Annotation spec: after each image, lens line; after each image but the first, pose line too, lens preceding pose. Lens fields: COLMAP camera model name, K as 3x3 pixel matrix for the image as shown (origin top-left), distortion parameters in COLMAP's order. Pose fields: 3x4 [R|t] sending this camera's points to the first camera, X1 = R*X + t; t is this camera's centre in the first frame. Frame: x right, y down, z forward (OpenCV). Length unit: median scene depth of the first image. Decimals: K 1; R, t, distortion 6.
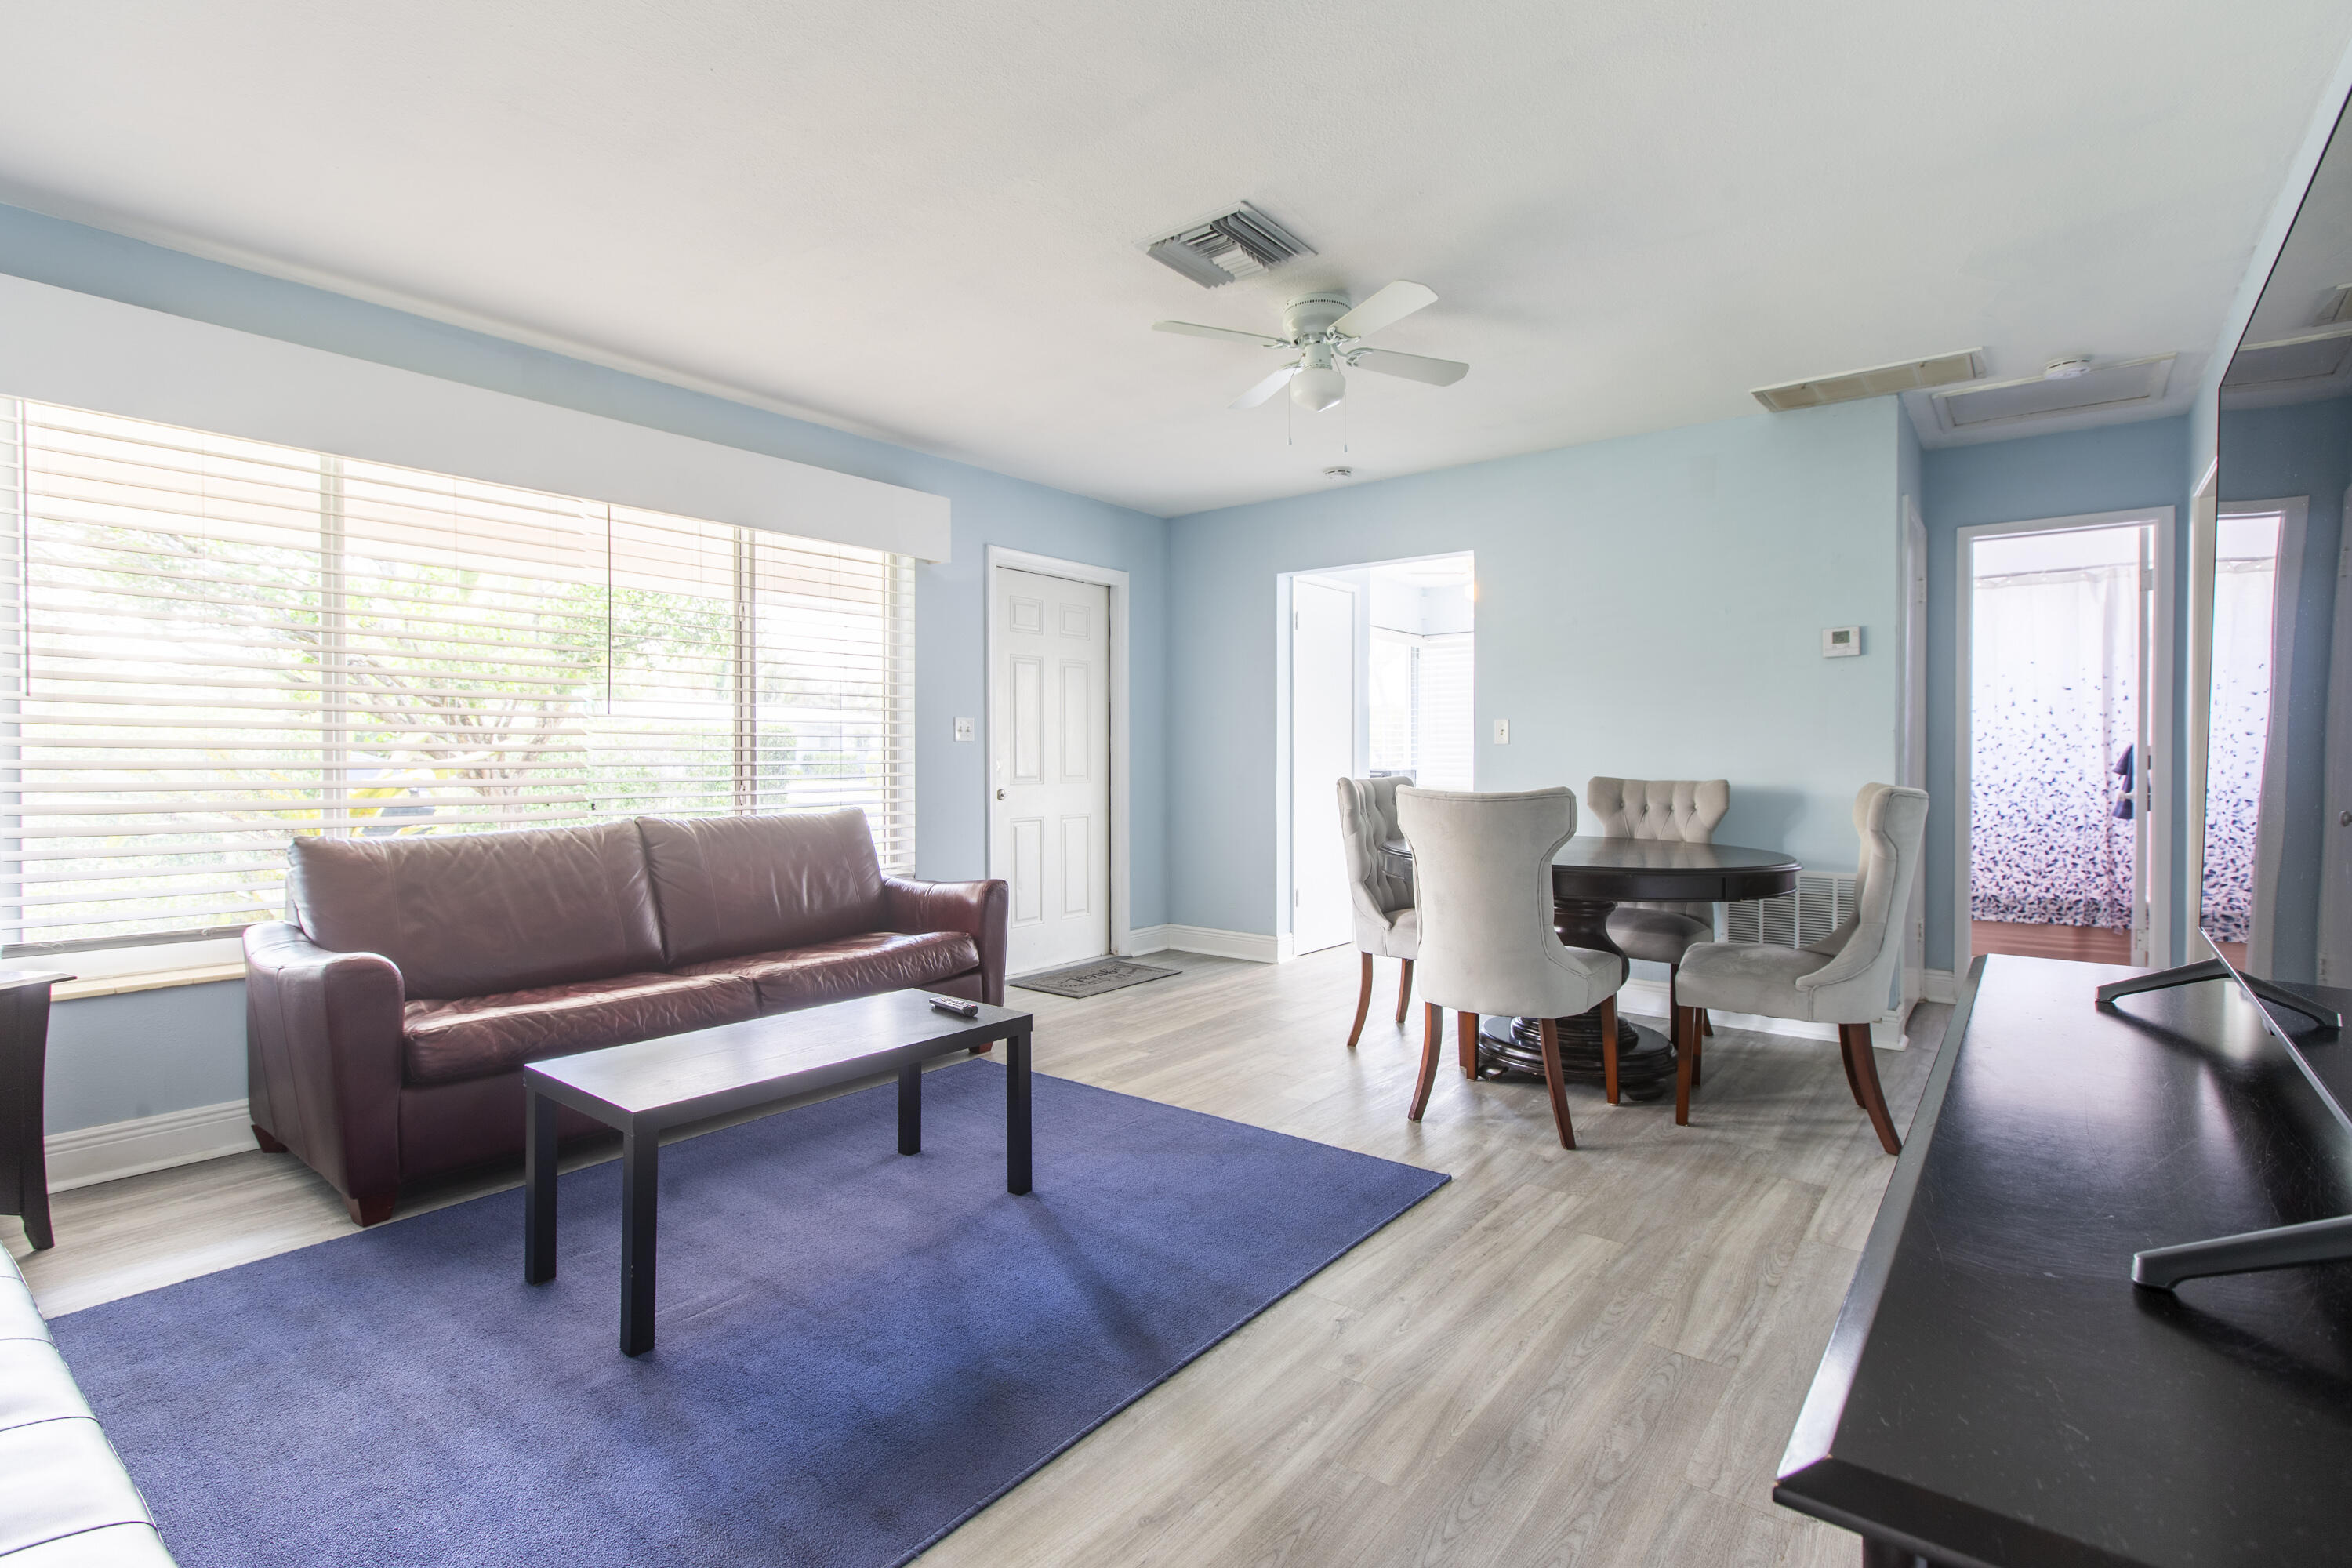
lens RADIAL K [[1101.1, 0, 1173.9], [0, 1101.1, 766.6], [0, 0, 1]] dist [0.004394, 0.000497]
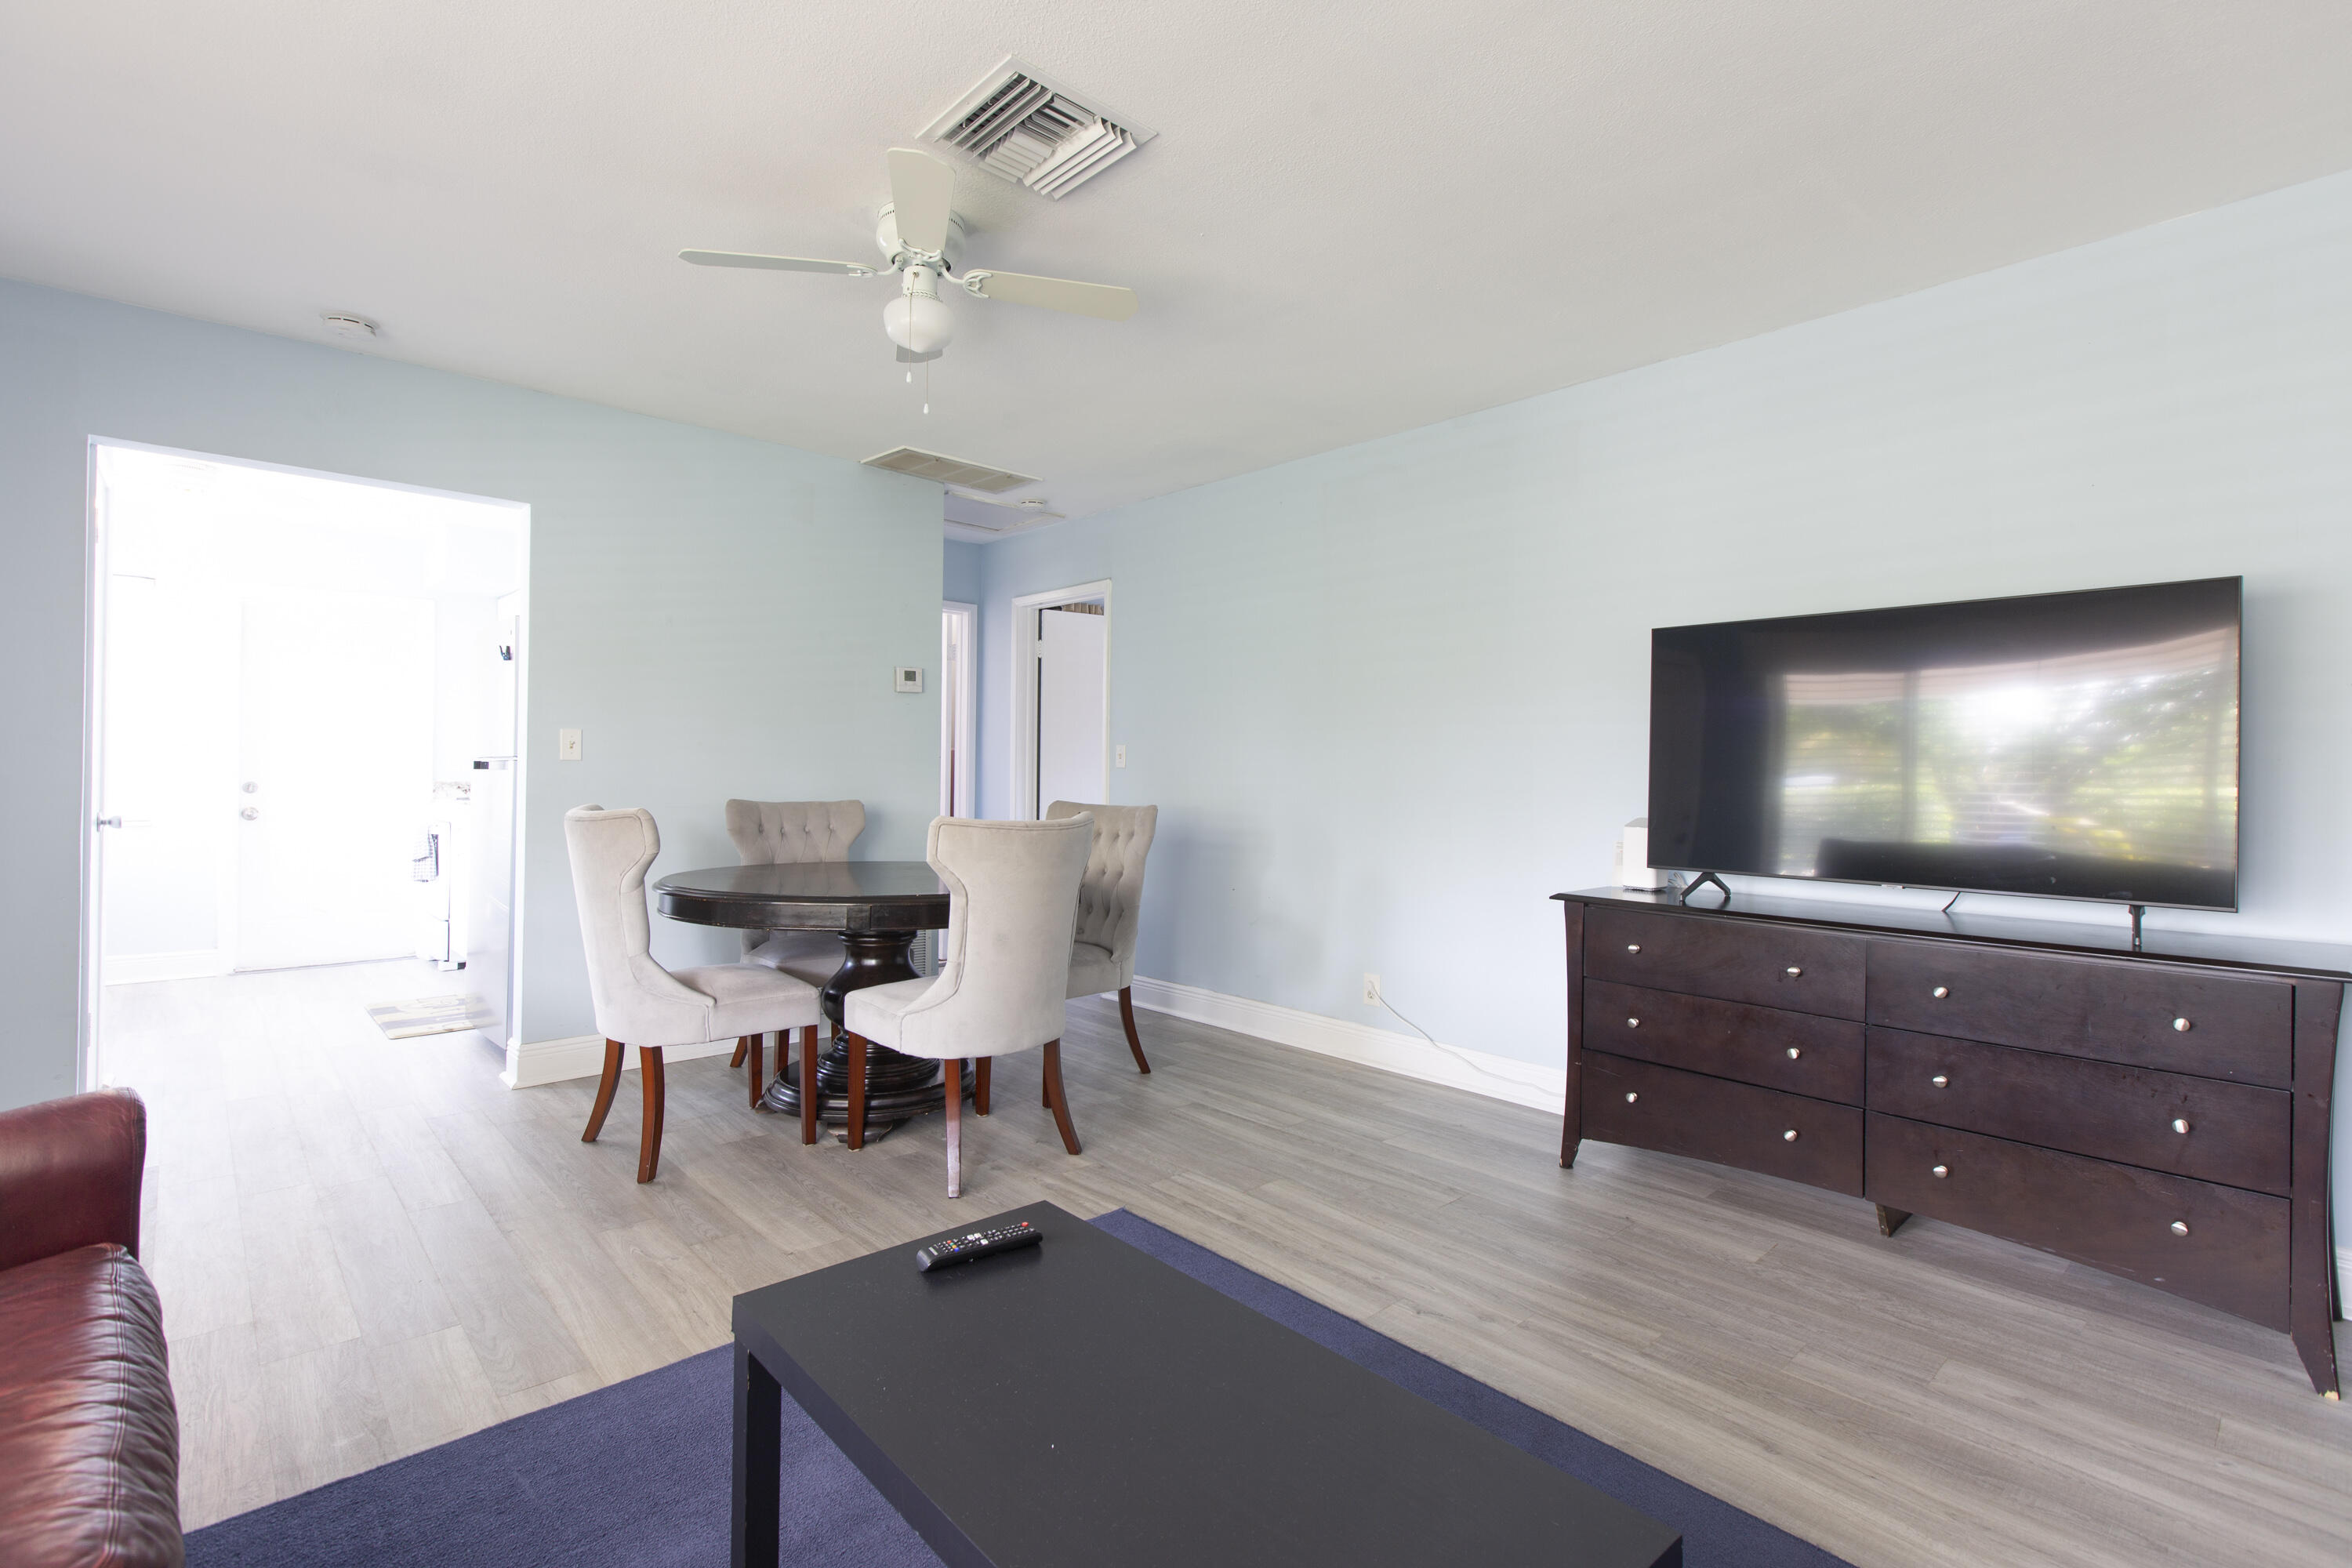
lens RADIAL K [[1072.9, 0, 1176.0], [0, 1072.9, 784.0], [0, 0, 1]] dist [0.005152, 0.000287]
pose [[0.162653, -0.007843, 0.986652, -0.738527], [-0.000881, 0.999967, 0.008094, -0.020104], [-0.986683, -0.002186, 0.162641, 0.848452]]
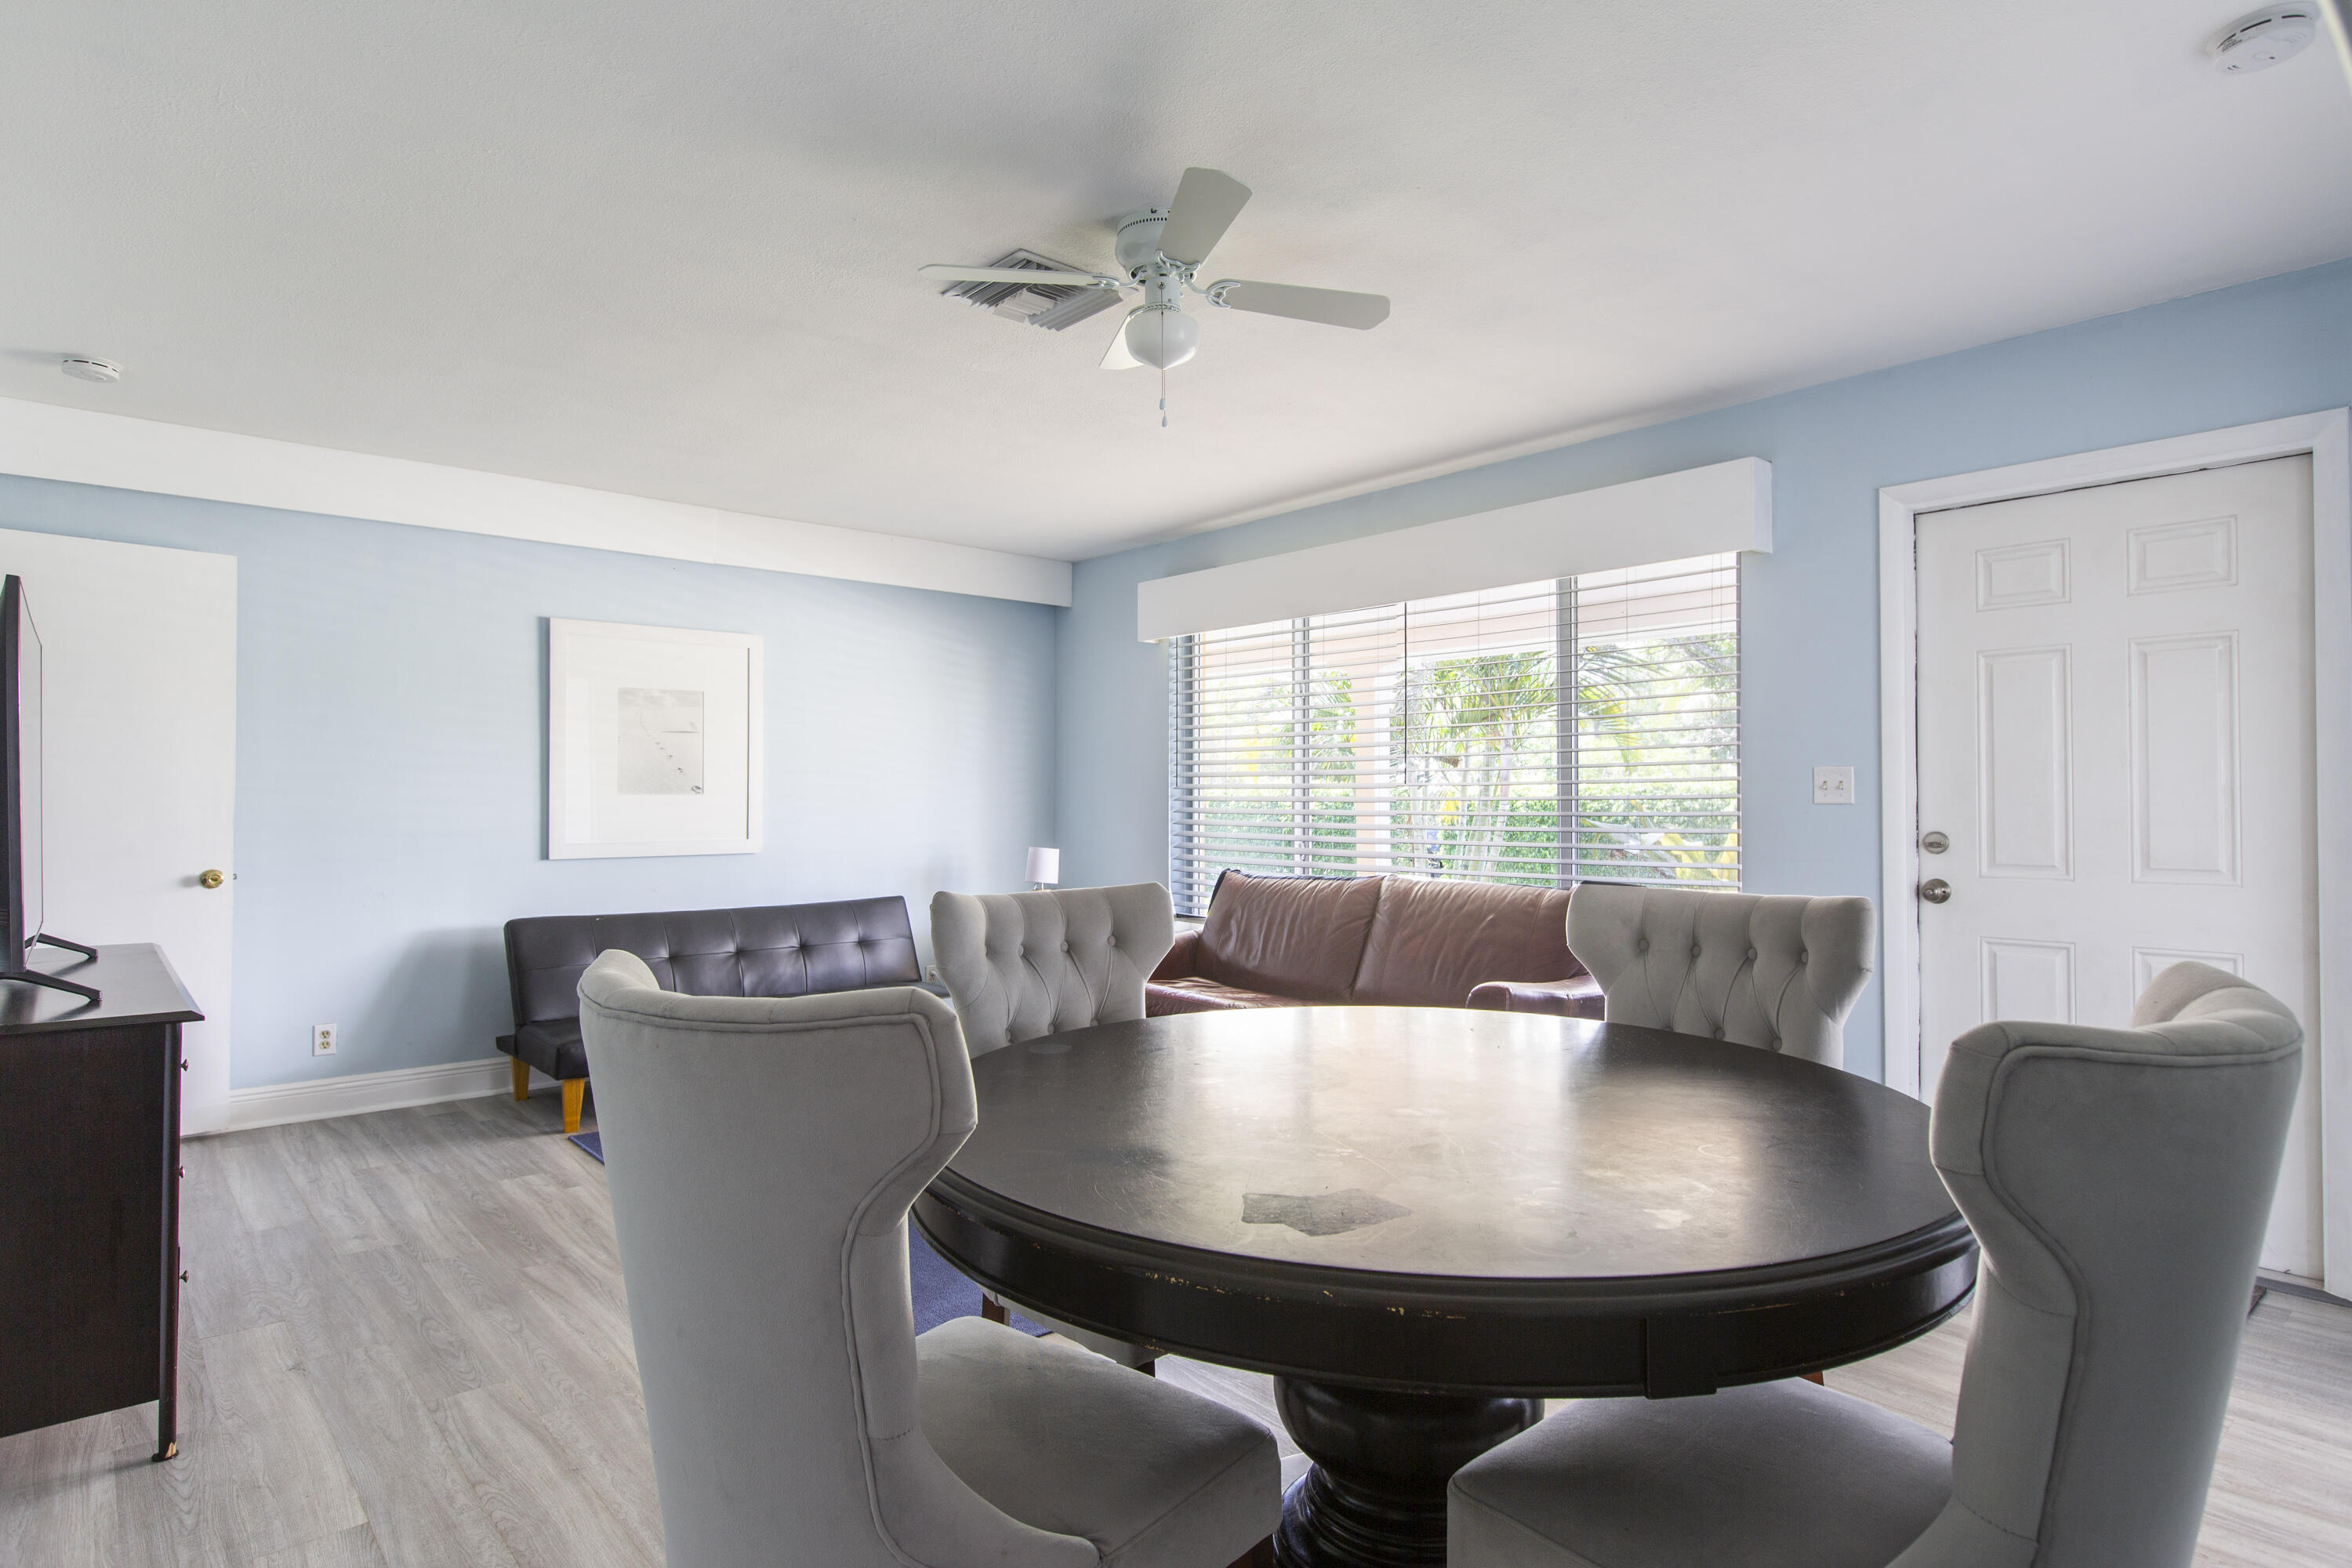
lens RADIAL K [[1267.3, 0, 1178.8], [0, 1267.3, 774.8], [0, 0, 1]] dist [0.001825, 0.000329]
pose [[-0.181507, -0.021928, -0.983145, 1.182294], [-0.007159, 0.999754, -0.020976, -0.037188], [0.983364, 0.003231, -0.181619, 1.432263]]
